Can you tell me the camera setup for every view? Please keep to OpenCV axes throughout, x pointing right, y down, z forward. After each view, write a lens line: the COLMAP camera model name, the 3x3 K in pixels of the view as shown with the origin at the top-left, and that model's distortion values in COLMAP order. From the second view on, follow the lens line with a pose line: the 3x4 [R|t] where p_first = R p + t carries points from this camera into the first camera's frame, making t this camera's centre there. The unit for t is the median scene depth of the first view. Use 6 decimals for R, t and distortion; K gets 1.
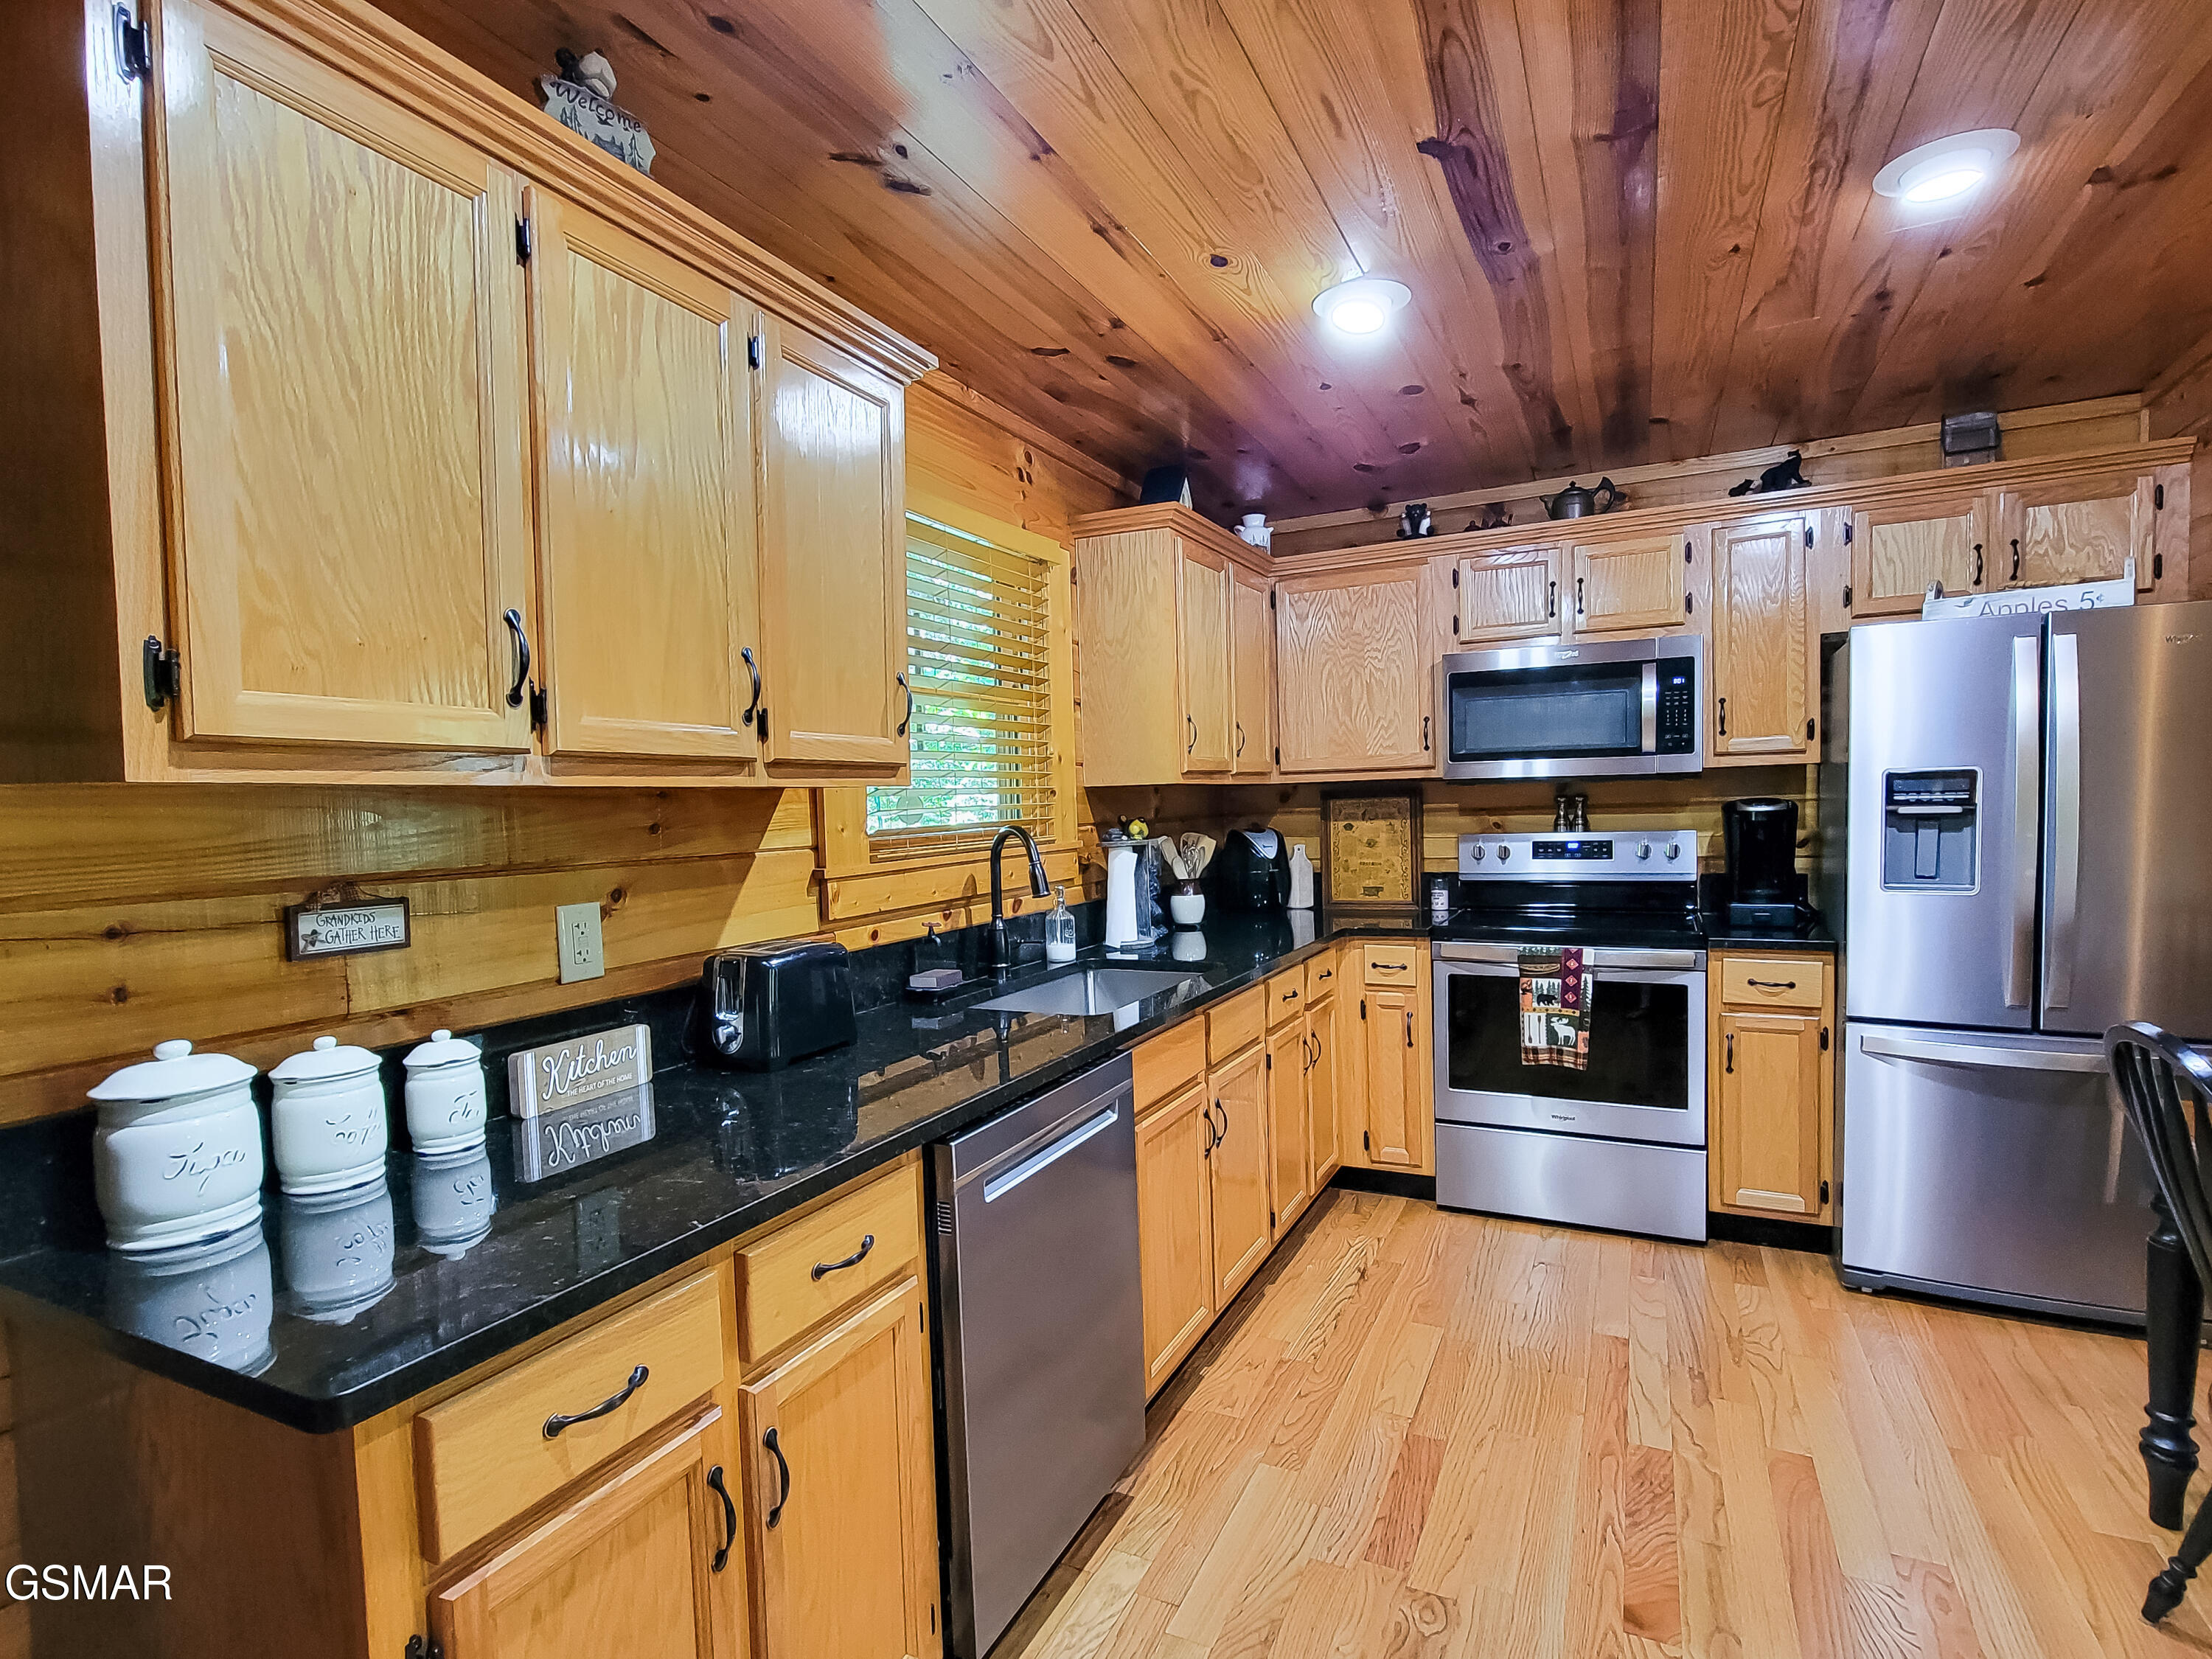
lens RADIAL K [[1099.9, 0, 1108.7], [0, 1099.9, 848.2], [0, 0, 1]] dist [-0.001167, 0.000340]
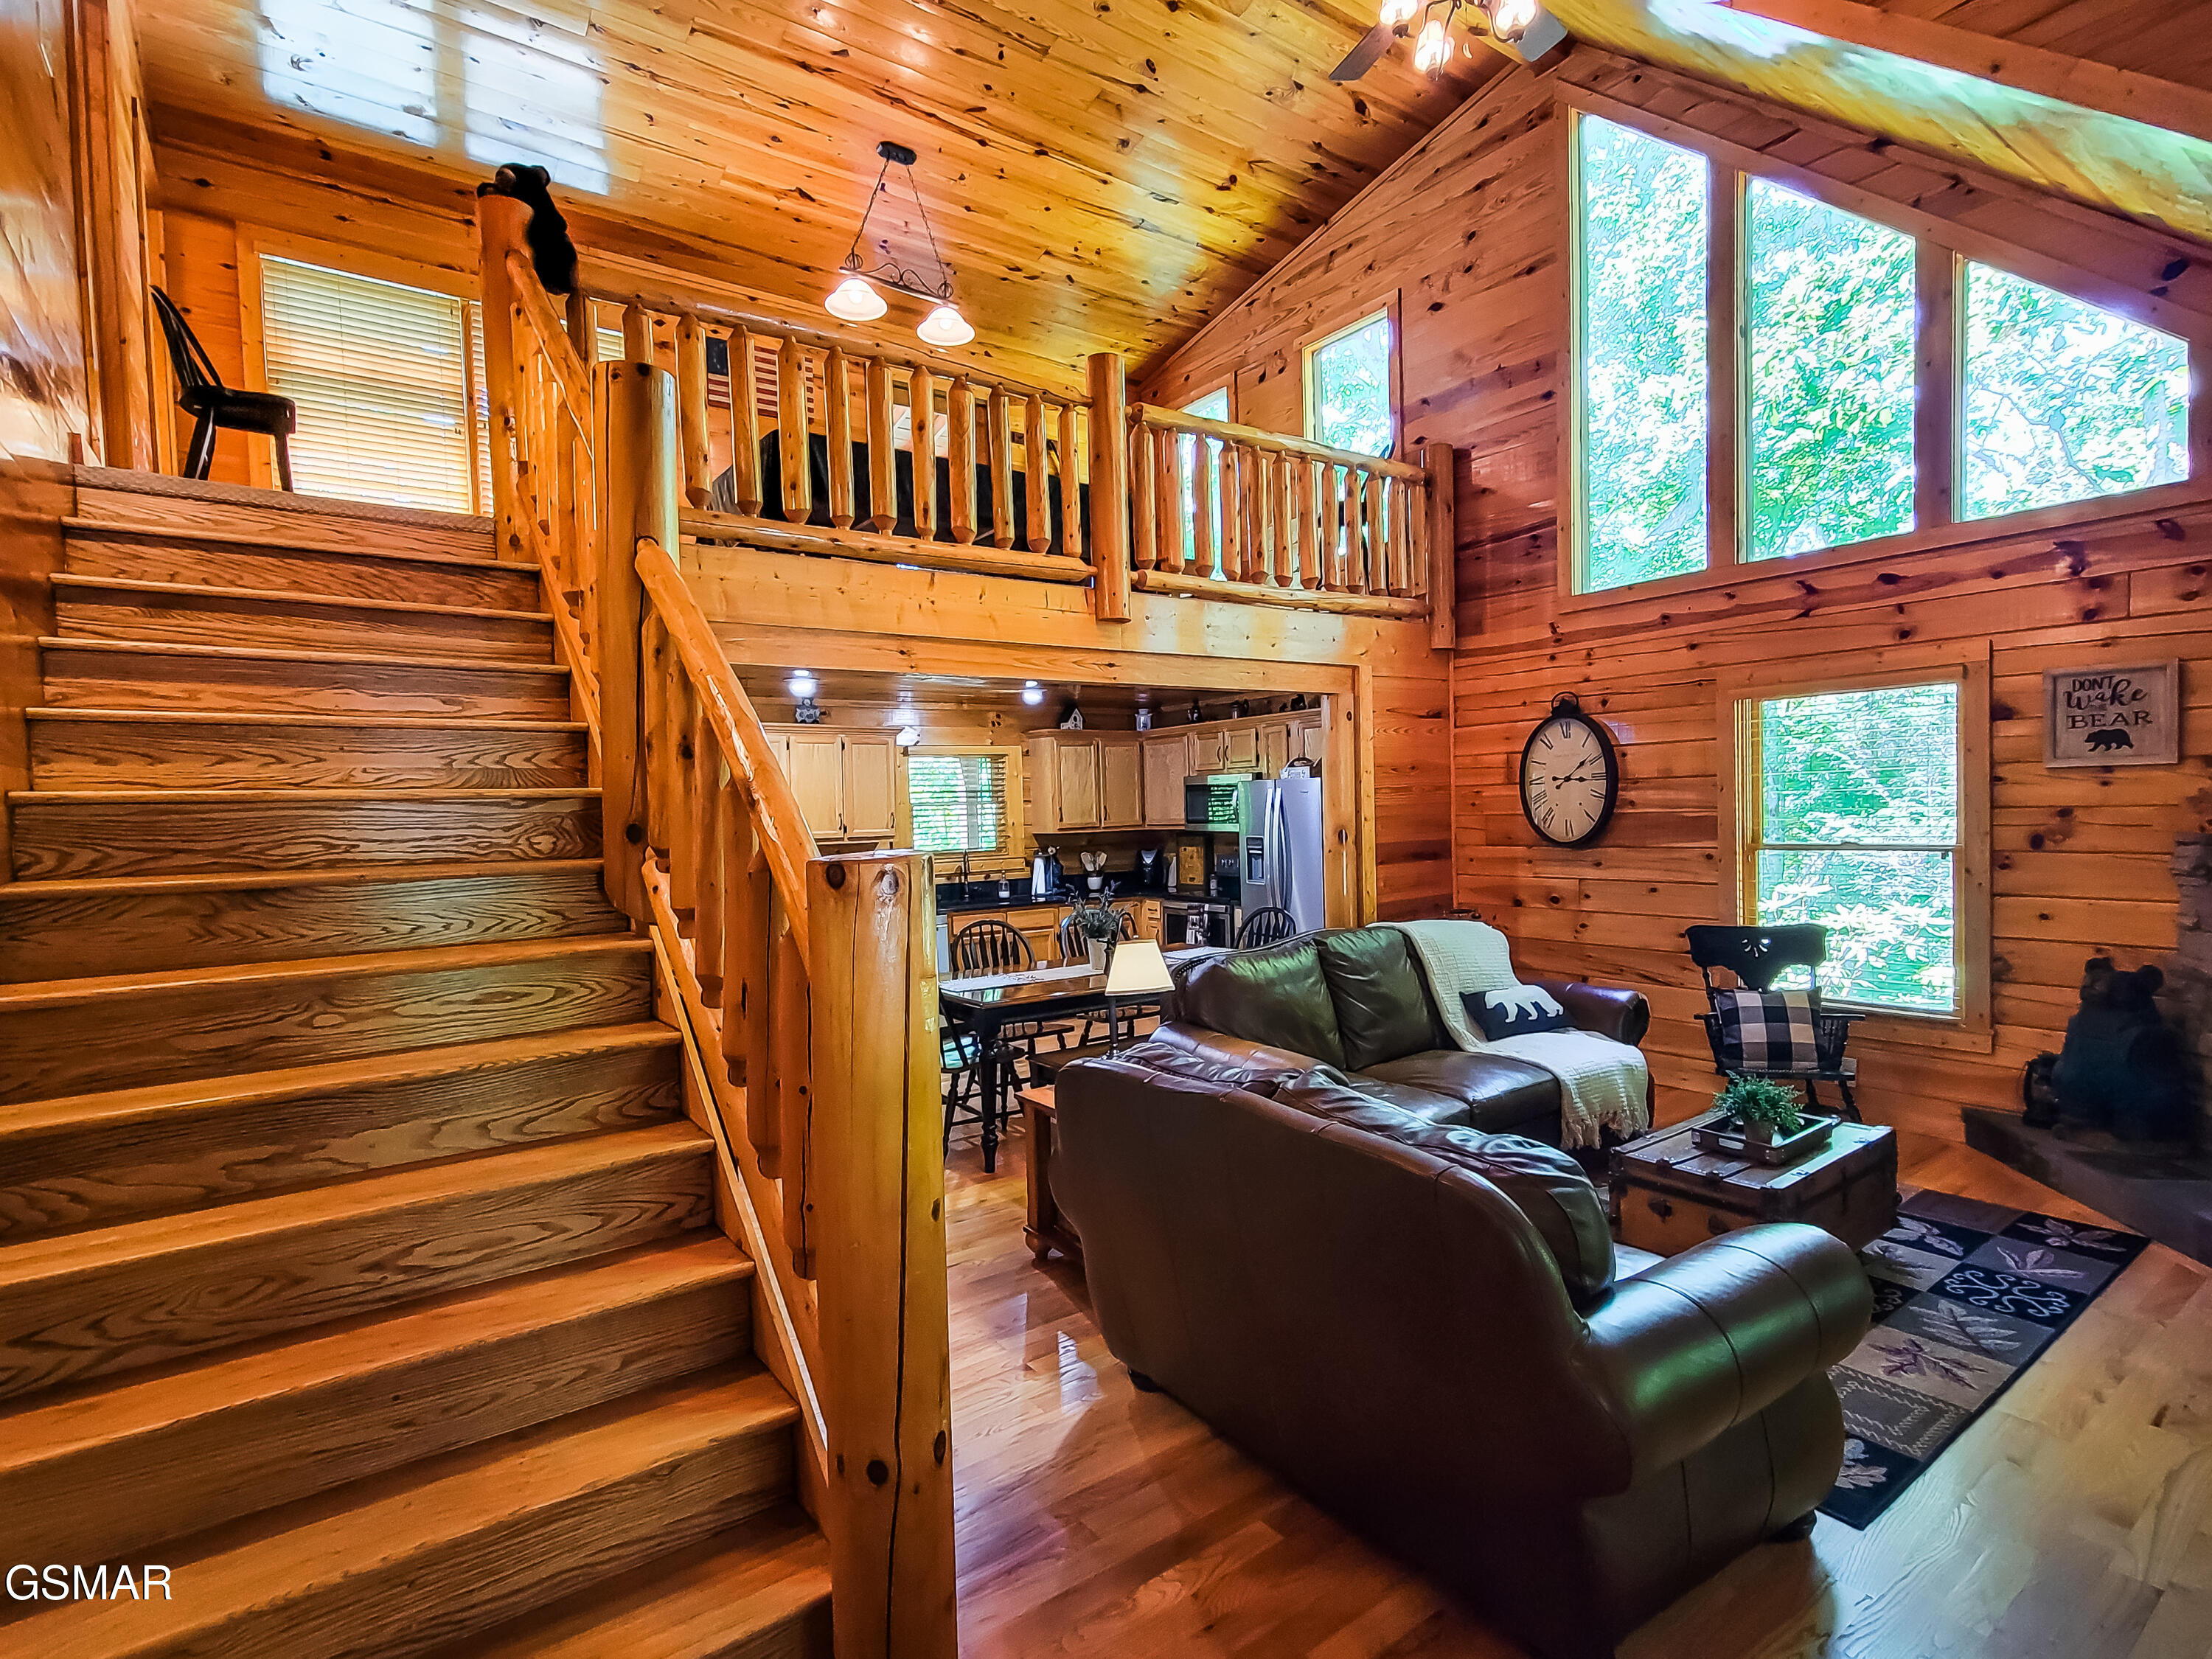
lens RADIAL K [[1099.9, 0, 1108.7], [0, 1099.9, 848.2], [0, 0, 1]] dist [-0.001167, 0.000340]
pose [[0.884045, 0.019597, -0.466990, 1.859884], [-0.017247, 0.999808, 0.009307, -0.067661], [0.467083, -0.000174, 0.884213, -1.668724]]
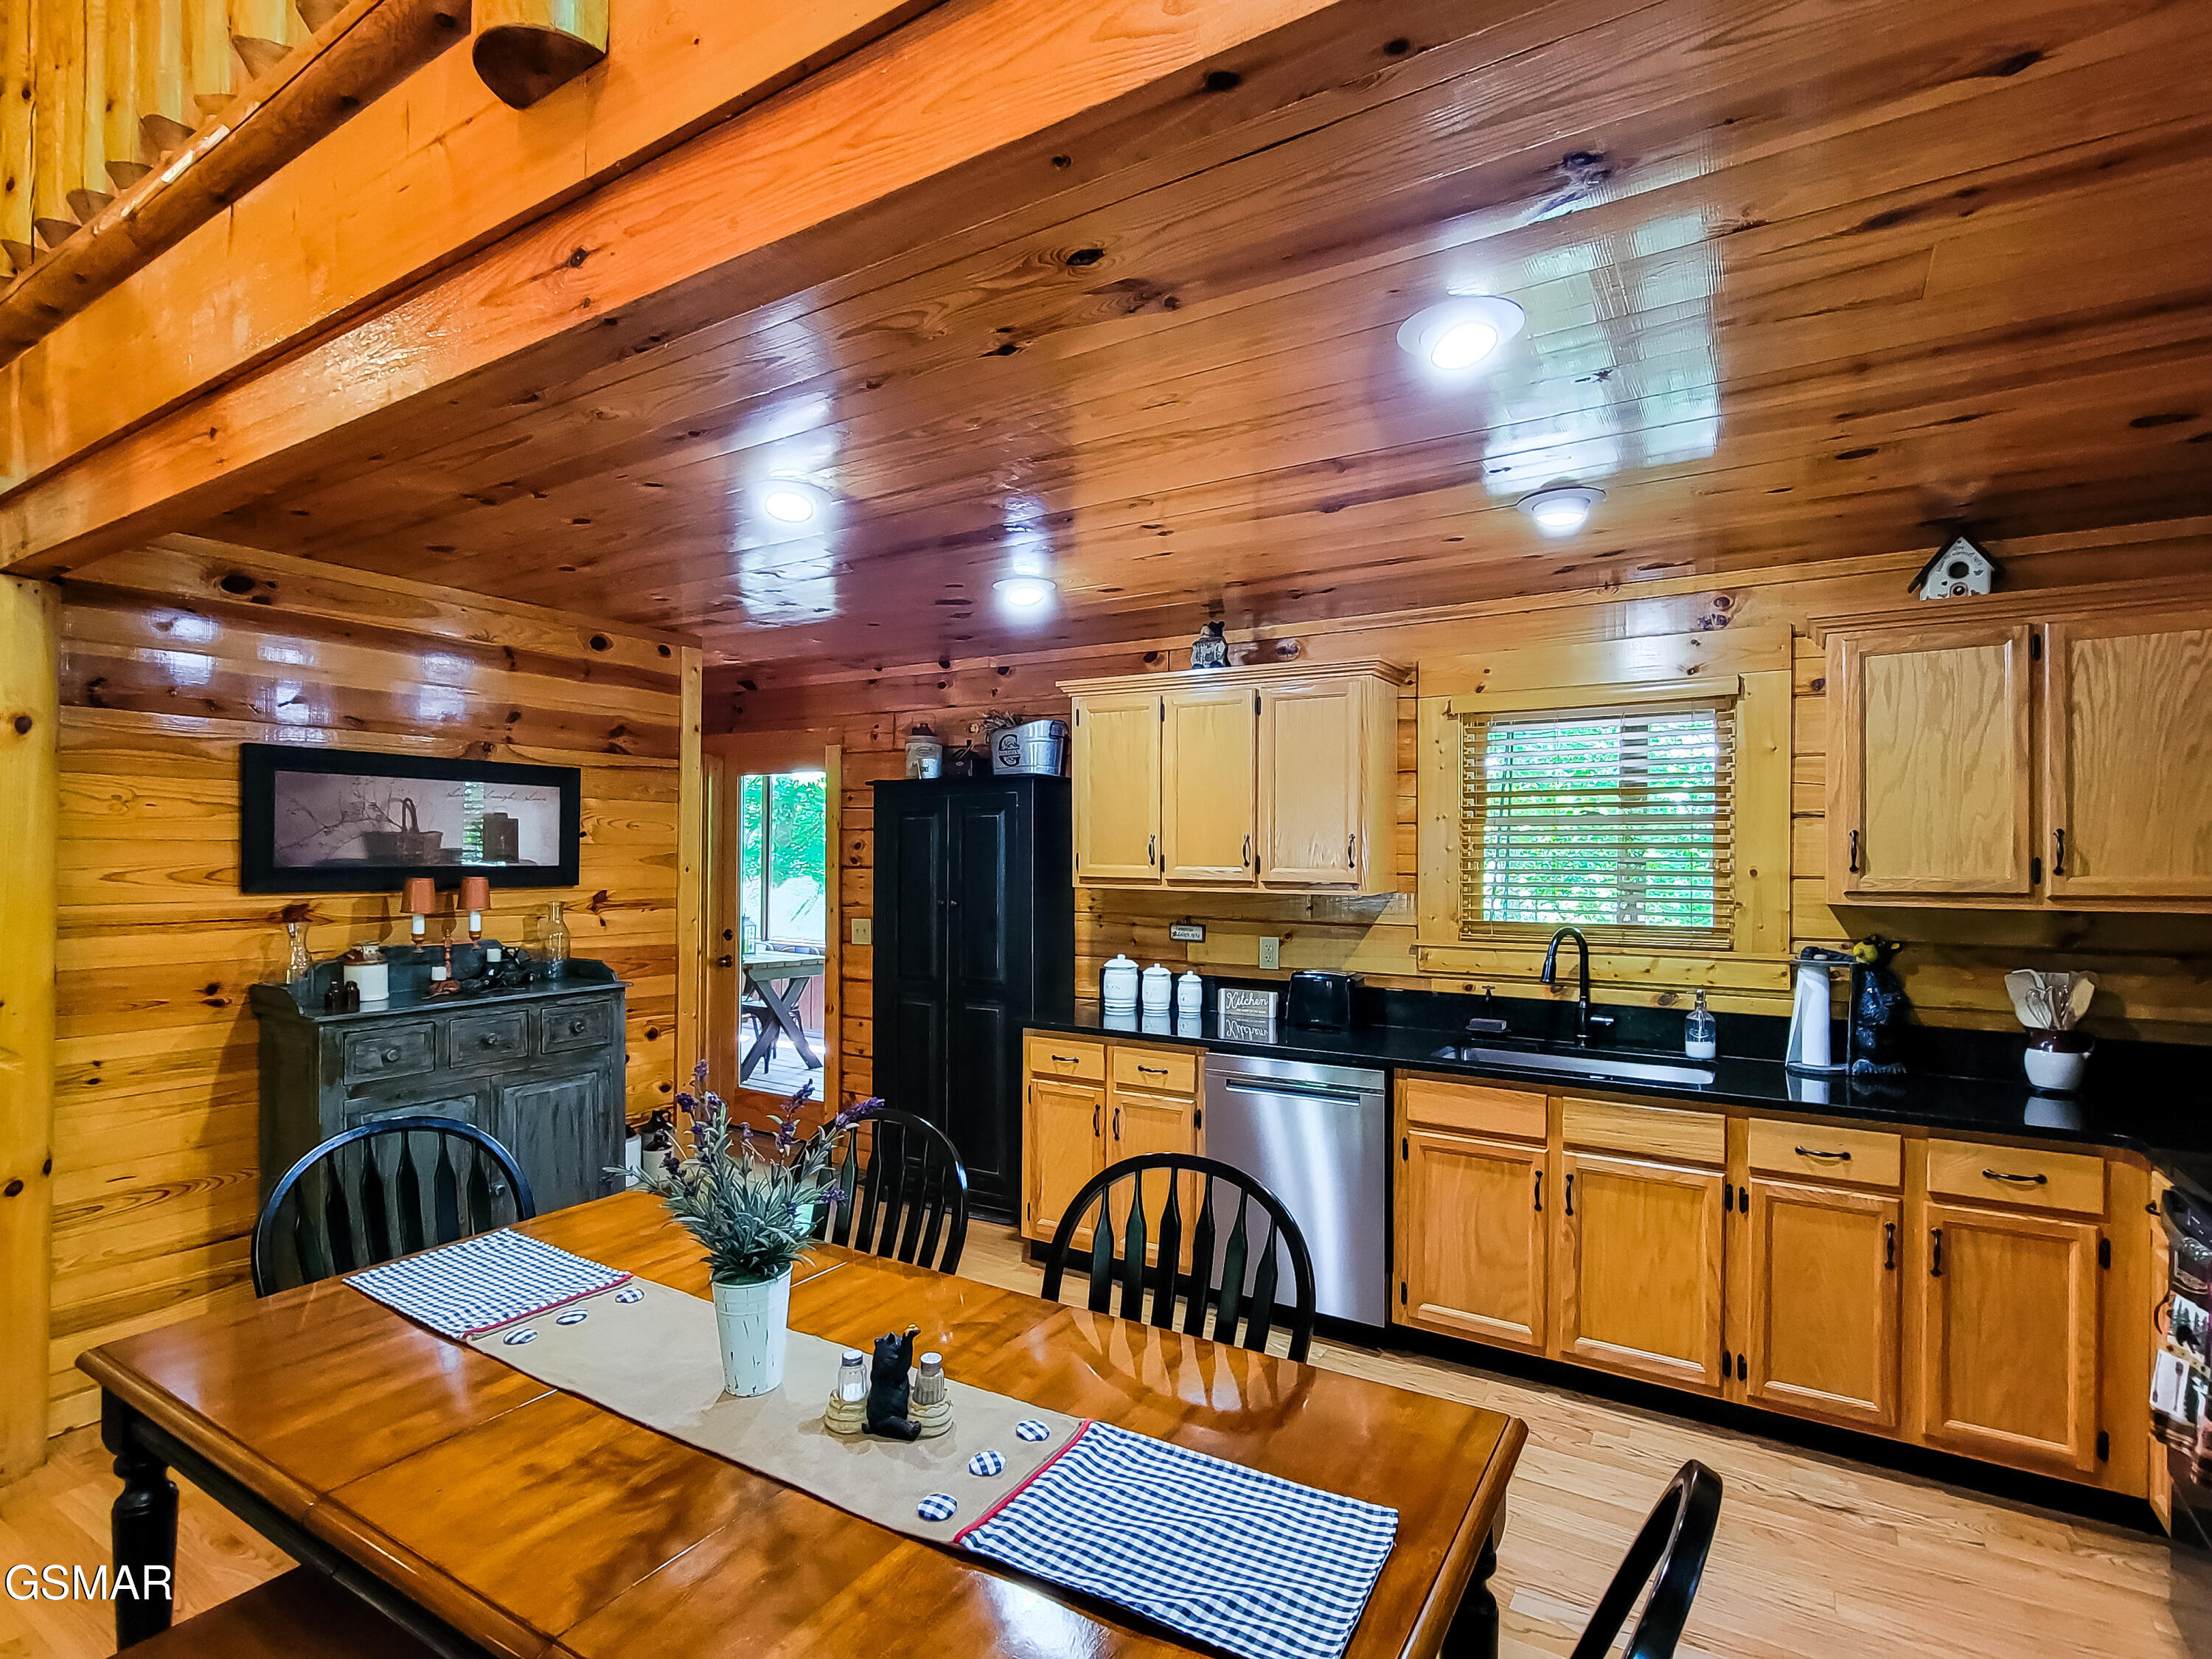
lens RADIAL K [[1099.9, 0, 1108.7], [0, 1099.9, 848.2], [0, 0, 1]] dist [-0.001167, 0.000340]
pose [[-0.099281, 0.024798, -0.994750, 1.384710], [-0.044491, 0.998579, 0.029334, -0.141400], [0.994064, 0.047170, -0.098037, 0.635833]]
